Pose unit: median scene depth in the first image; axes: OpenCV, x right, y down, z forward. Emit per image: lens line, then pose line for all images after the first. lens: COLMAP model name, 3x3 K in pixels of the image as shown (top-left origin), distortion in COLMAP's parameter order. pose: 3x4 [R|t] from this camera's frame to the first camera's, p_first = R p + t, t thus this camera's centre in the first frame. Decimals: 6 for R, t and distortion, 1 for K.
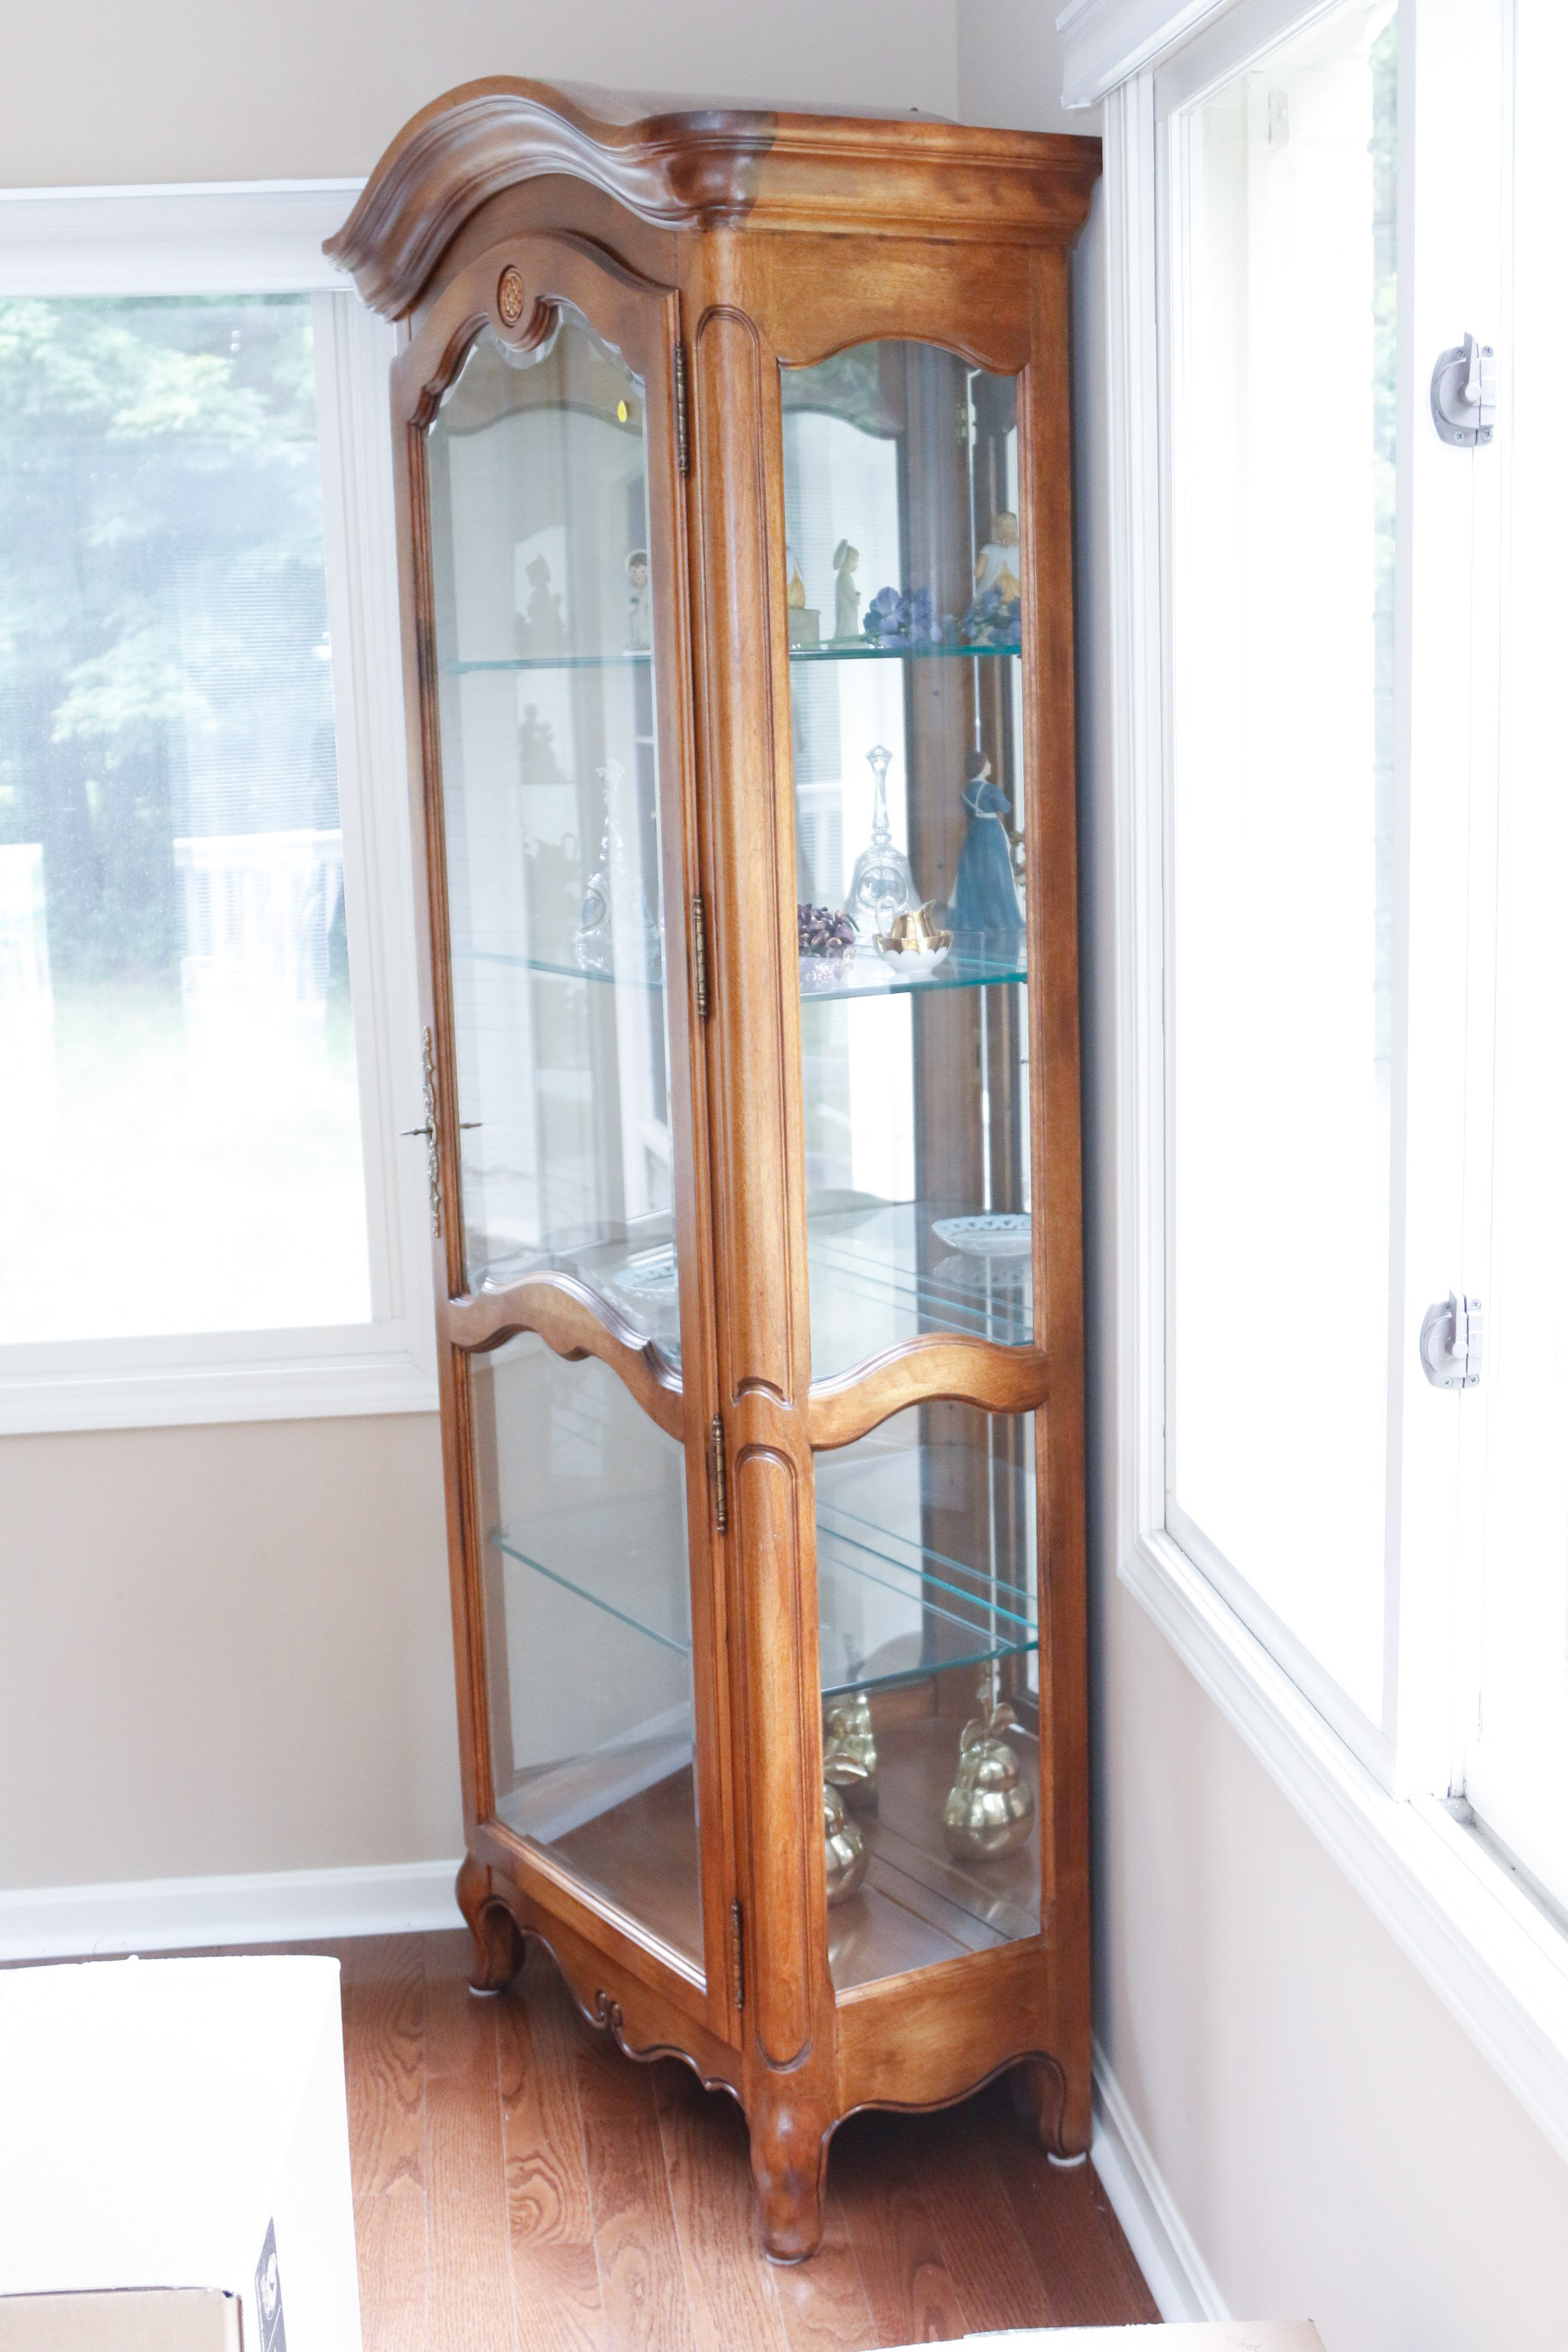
lens RADIAL K [[3015.2, 0, 784.0], [0, 3015.2, 1176.0], [0, 0, 1]] dist [-0.004783, -0.015470]
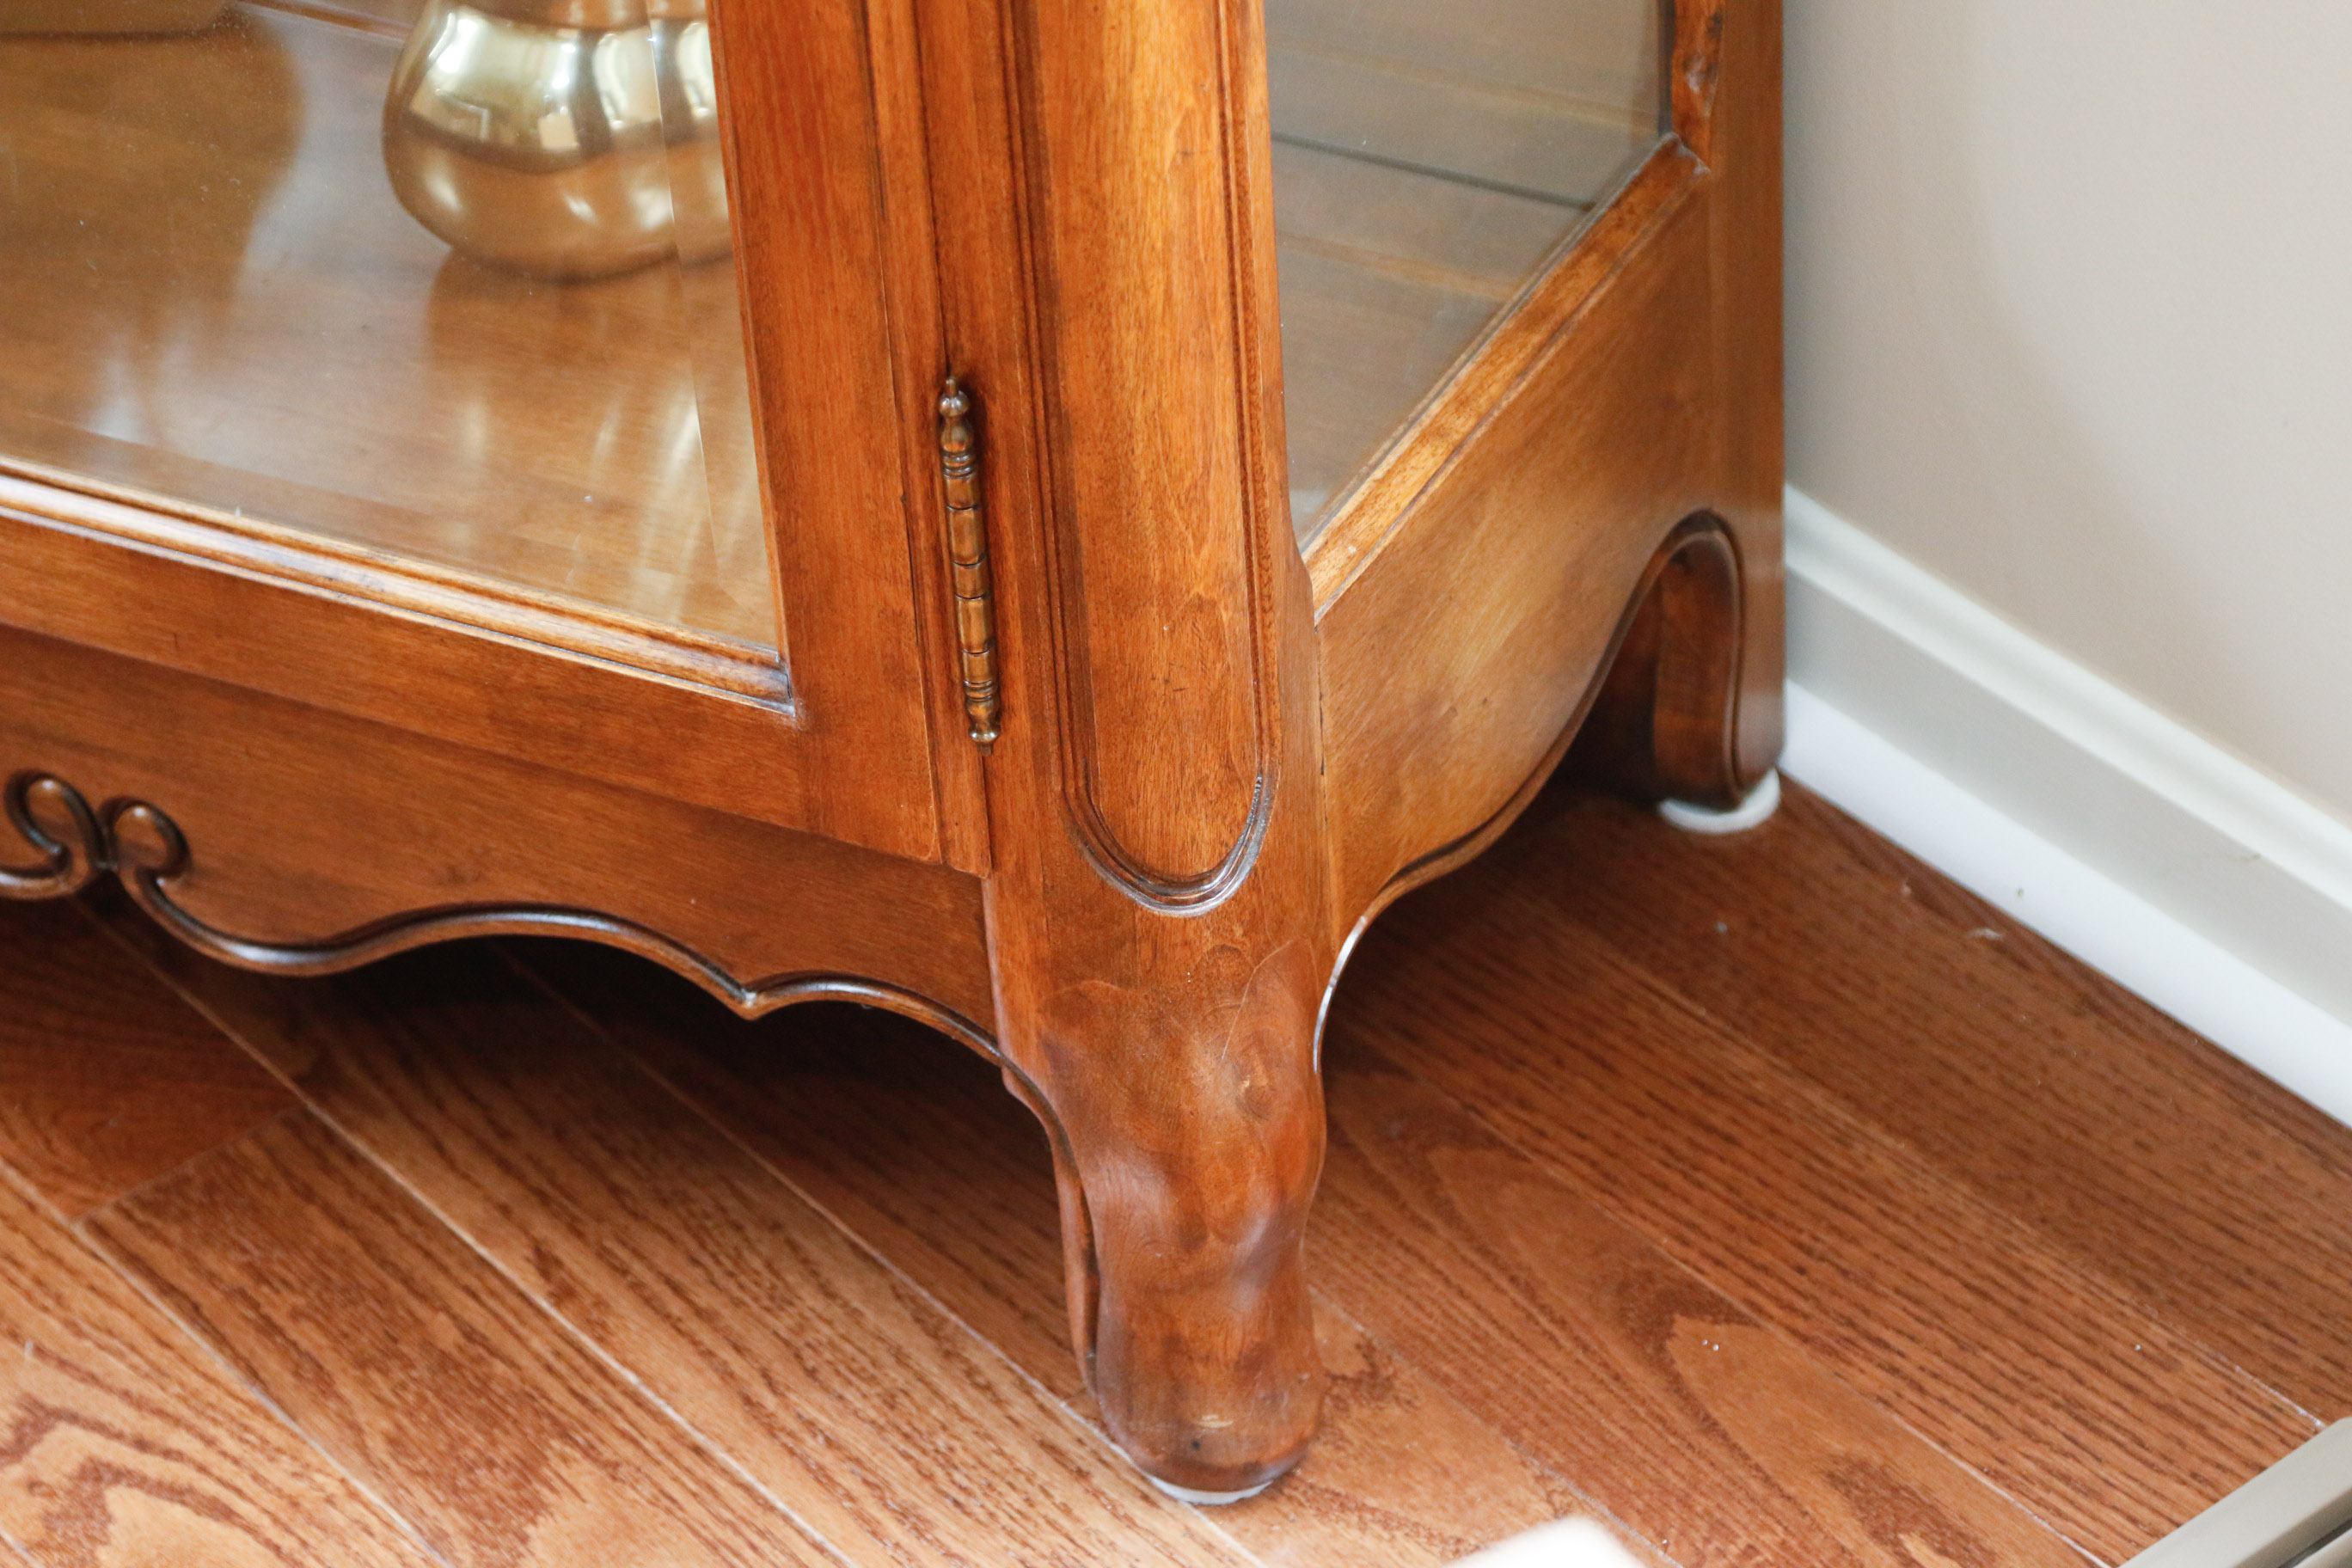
lens RADIAL K [[6836.4, 0, 1176.0], [0, 6836.4, 784.0], [0, 0, 1]] dist [0.277169, 0.548347]
pose [[0.849226, -0.322516, 0.418089, -0.249526], [0.120302, 0.889144, 0.441532, 0.015169], [-0.514143, -0.324664, 0.793883, 0.502940]]
